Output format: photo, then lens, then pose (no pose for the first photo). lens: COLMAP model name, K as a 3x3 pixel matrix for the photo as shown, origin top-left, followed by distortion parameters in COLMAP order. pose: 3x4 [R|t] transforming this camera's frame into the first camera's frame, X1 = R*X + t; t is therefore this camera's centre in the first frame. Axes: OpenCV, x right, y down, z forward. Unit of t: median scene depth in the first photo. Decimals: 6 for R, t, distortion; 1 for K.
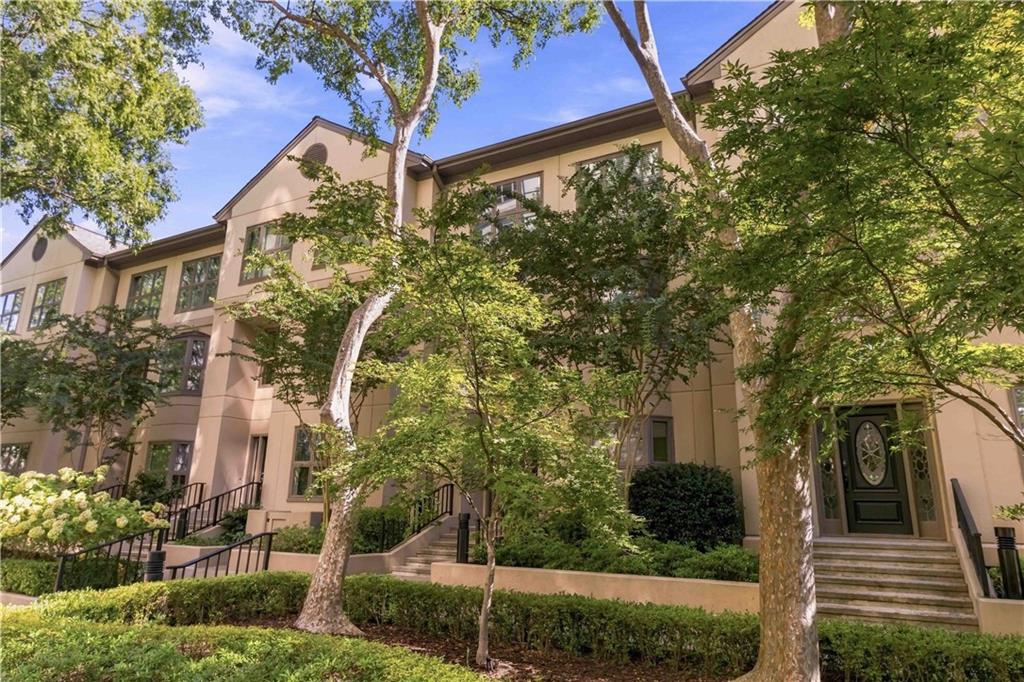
lens RADIAL K [[663.8, 0, 512.0], [0, 663.8, 341.0], [0, 0, 1]] dist [-0.000187, -0.000171]
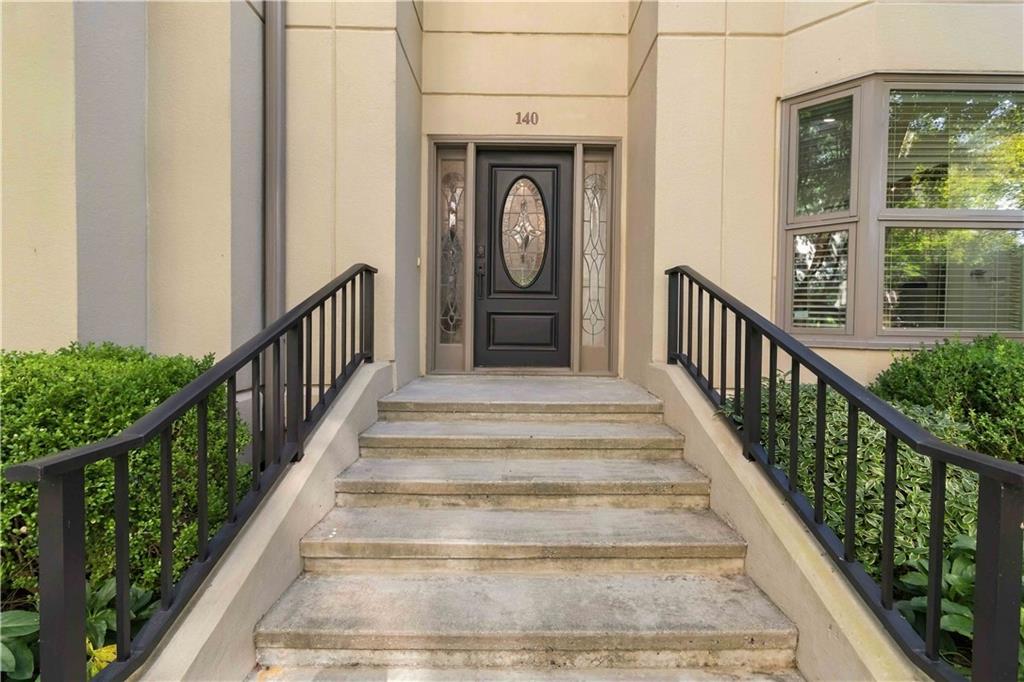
lens RADIAL K [[473.3, 0, 512.0], [0, 473.3, 341.0], [0, 0, 1]] dist [-0.000031, -0.000004]
pose [[0.871964, -0.026141, 0.488872, 0.331660], [-0.122890, 0.954915, 0.270251, 0.151200], [-0.473896, -0.295727, 0.829439, 0.643497]]
